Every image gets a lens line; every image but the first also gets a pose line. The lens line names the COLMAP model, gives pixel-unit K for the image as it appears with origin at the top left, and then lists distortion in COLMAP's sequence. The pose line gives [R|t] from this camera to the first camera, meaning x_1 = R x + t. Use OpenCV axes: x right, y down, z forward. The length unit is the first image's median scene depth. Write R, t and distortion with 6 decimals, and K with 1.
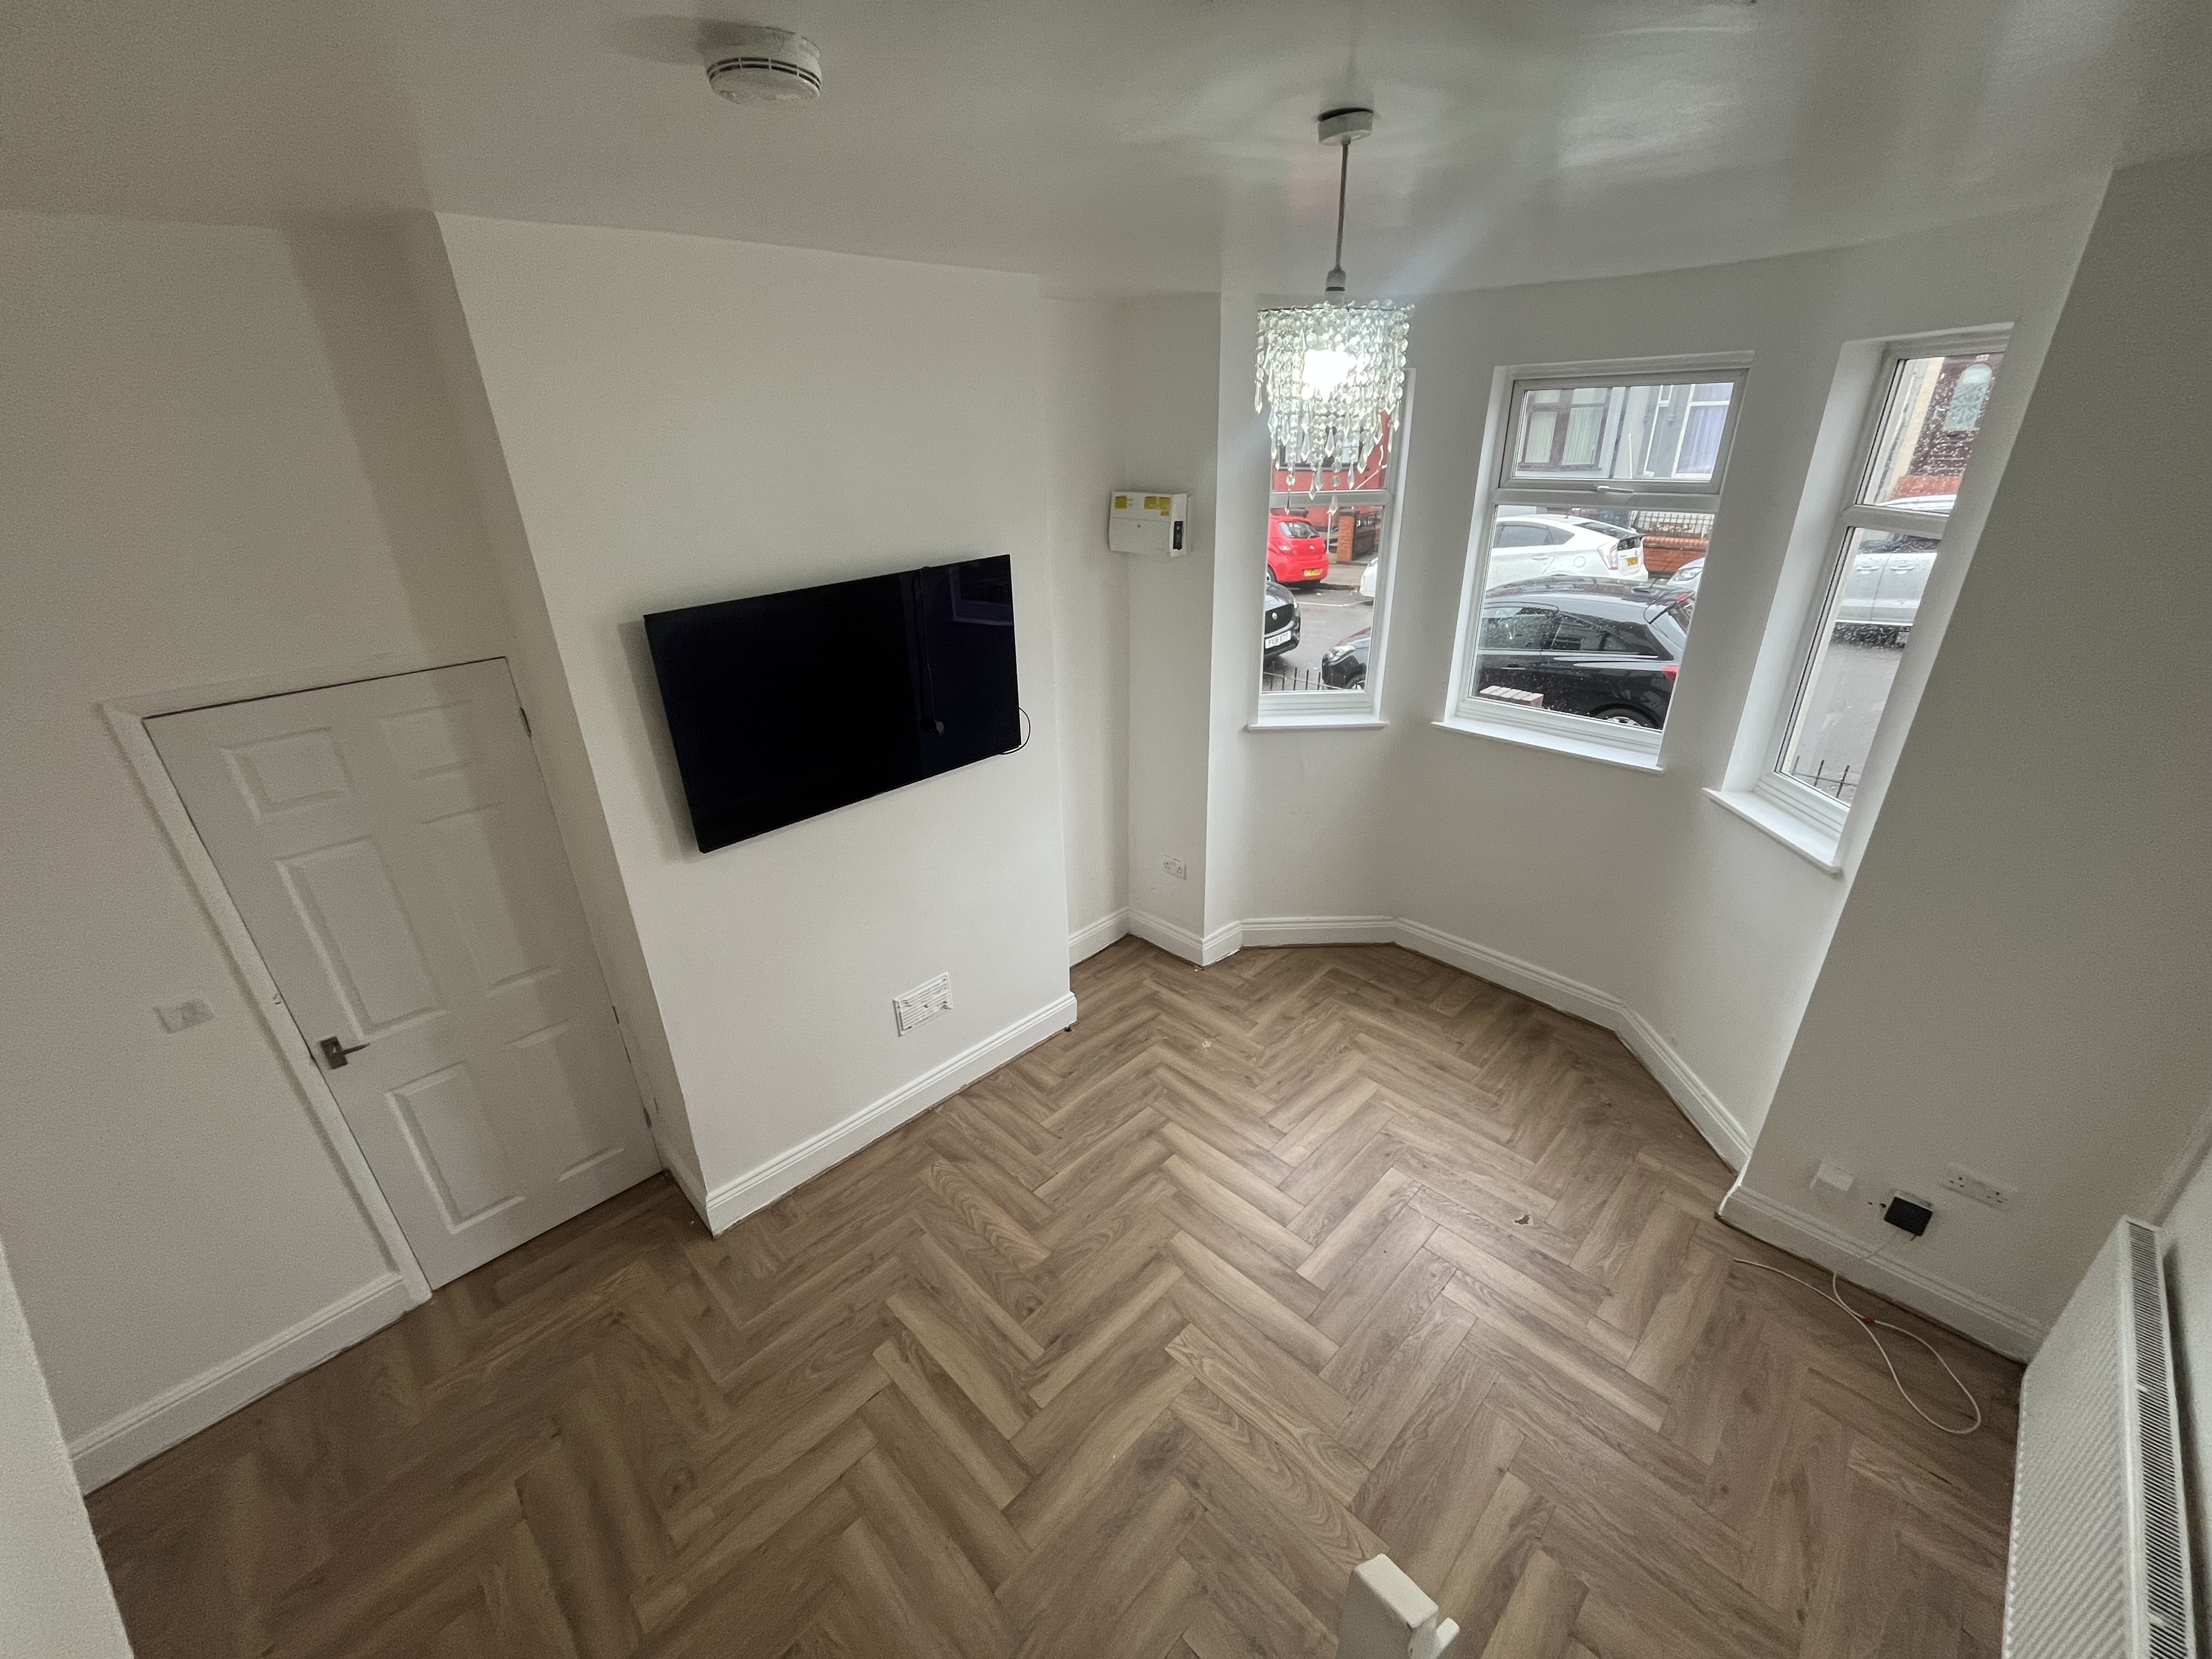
lens RADIAL K [[895.0, 0, 1099.7], [0, 895.0, 834.1], [0, 0, 1]] dist [-0.001195, -0.000311]
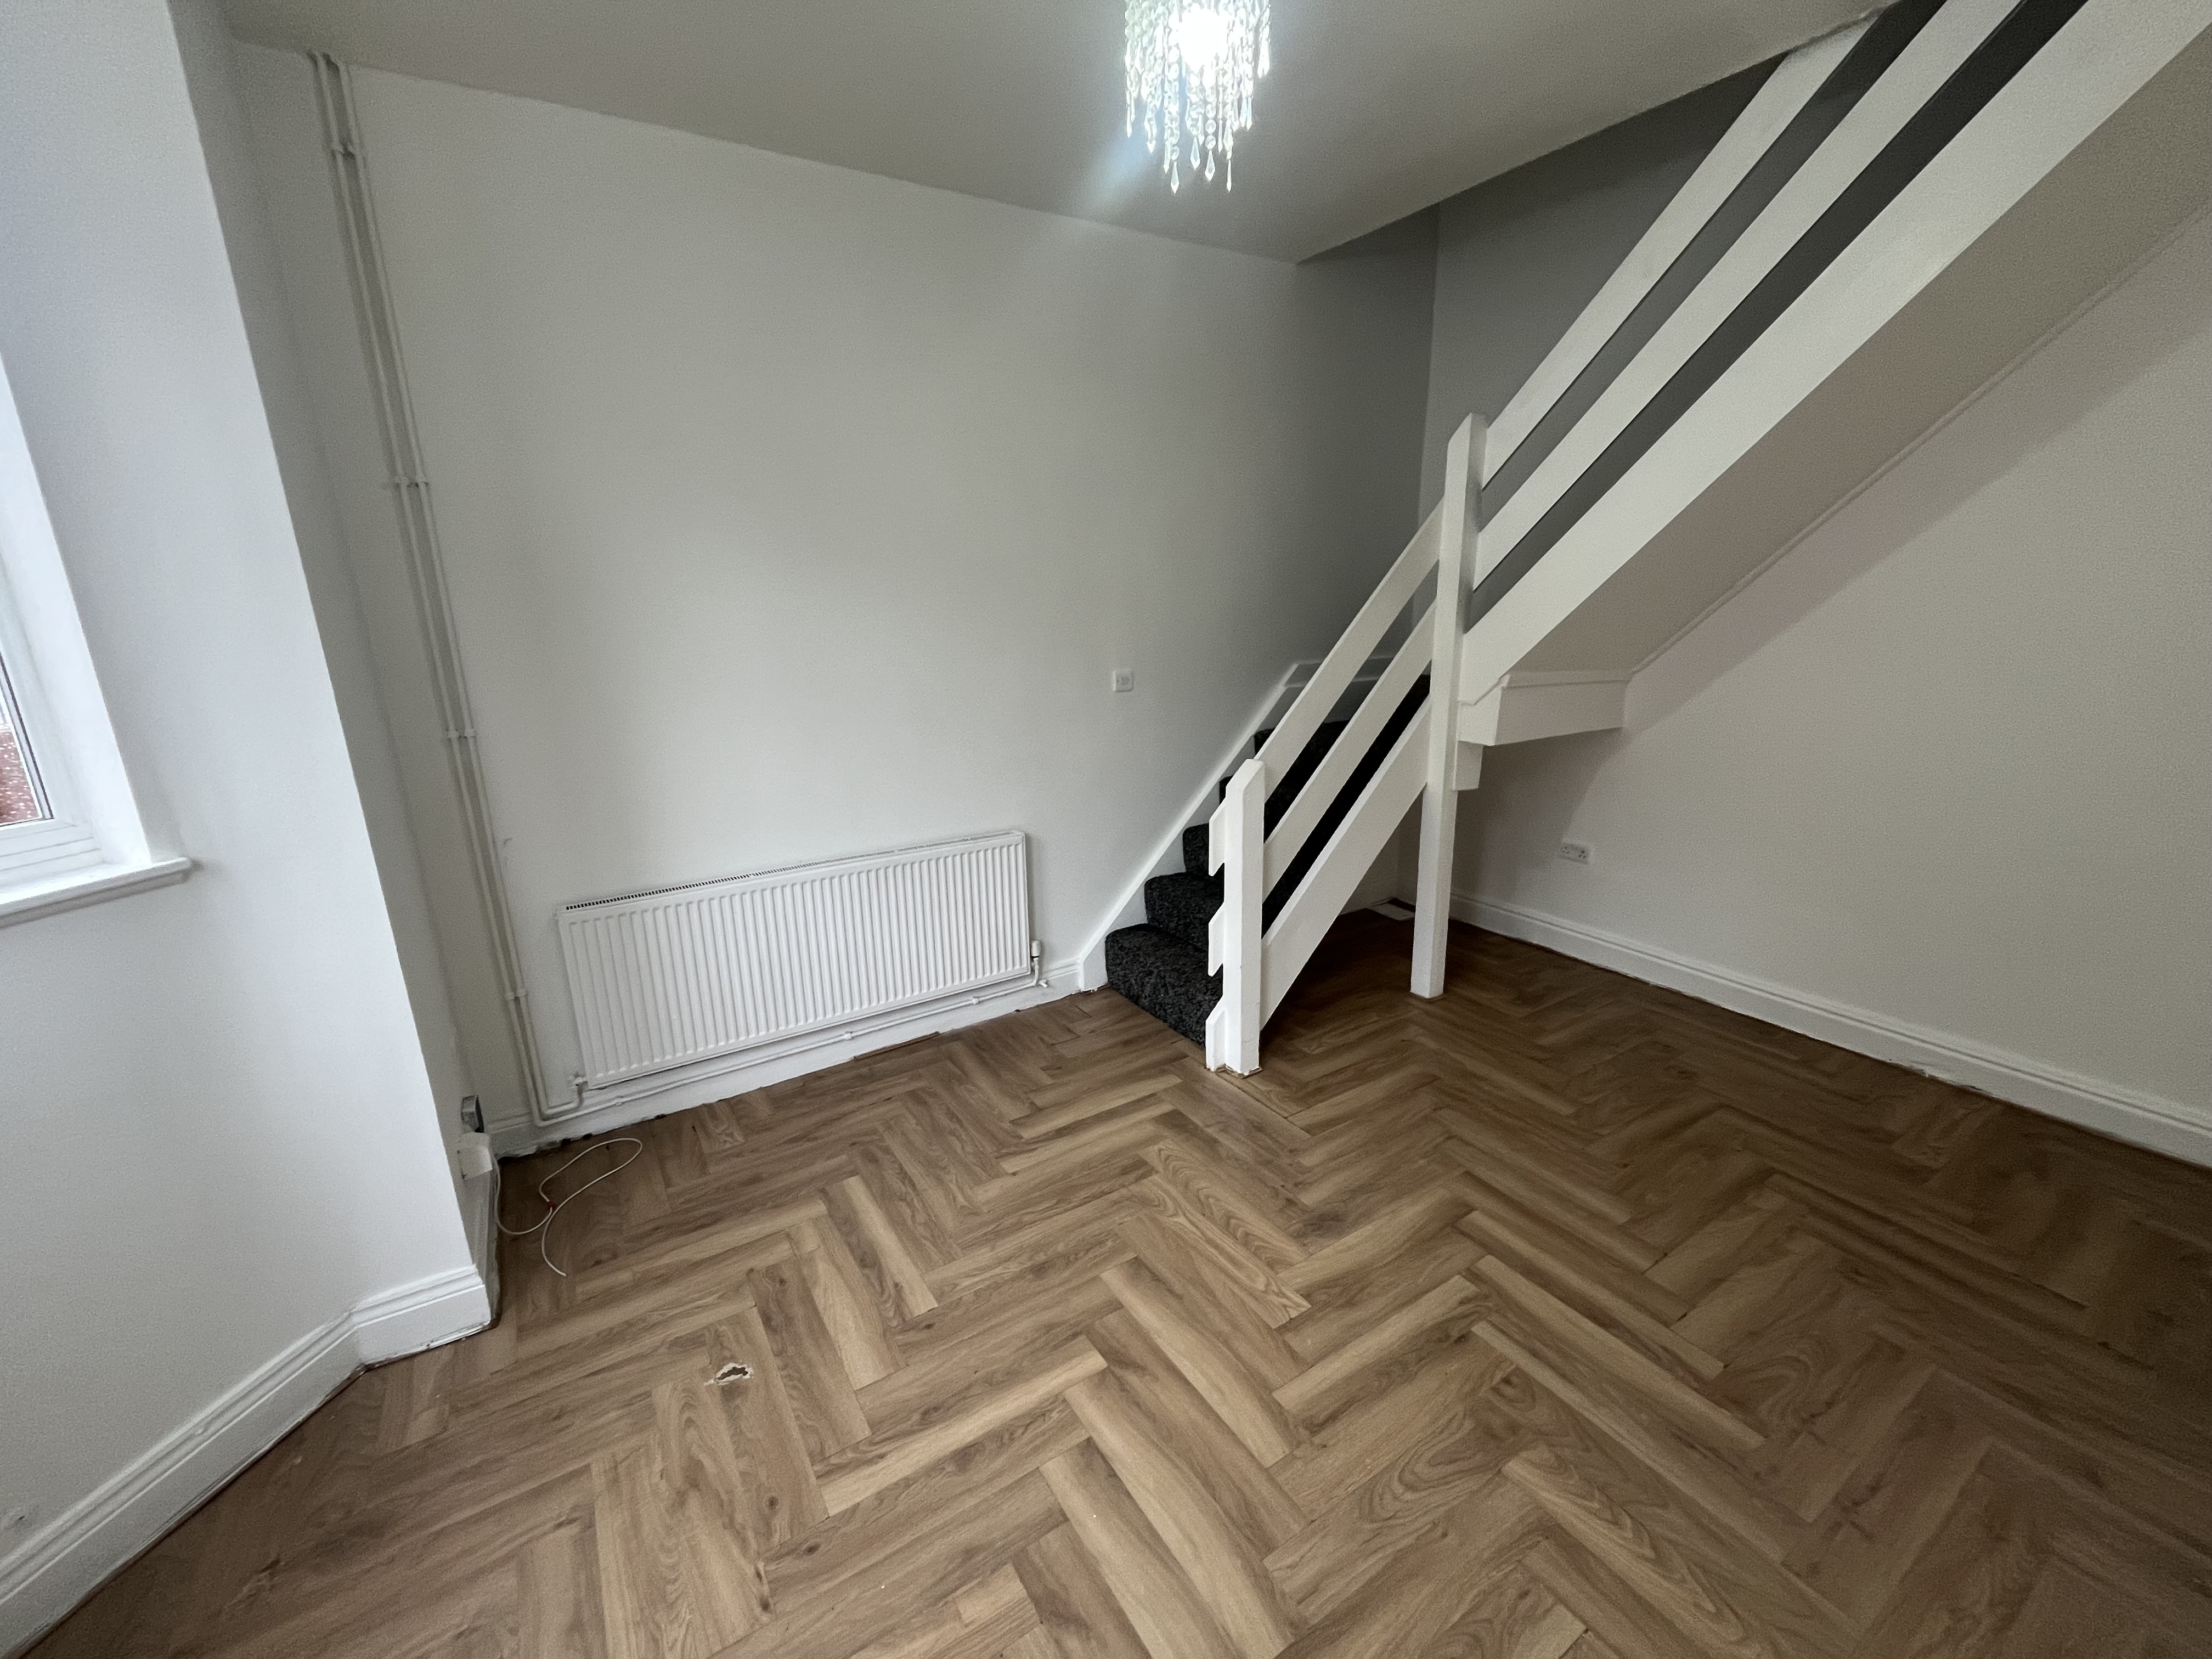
lens RADIAL K [[895.0, 0, 1099.7], [0, 895.0, 834.1], [0, 0, 1]] dist [-0.001195, -0.000311]
pose [[-0.975162, -0.003385, 0.221467, 0.072087], [0.138938, 0.769355, 0.623530, -0.243854], [-0.172497, 0.638813, -0.749775, 1.213837]]
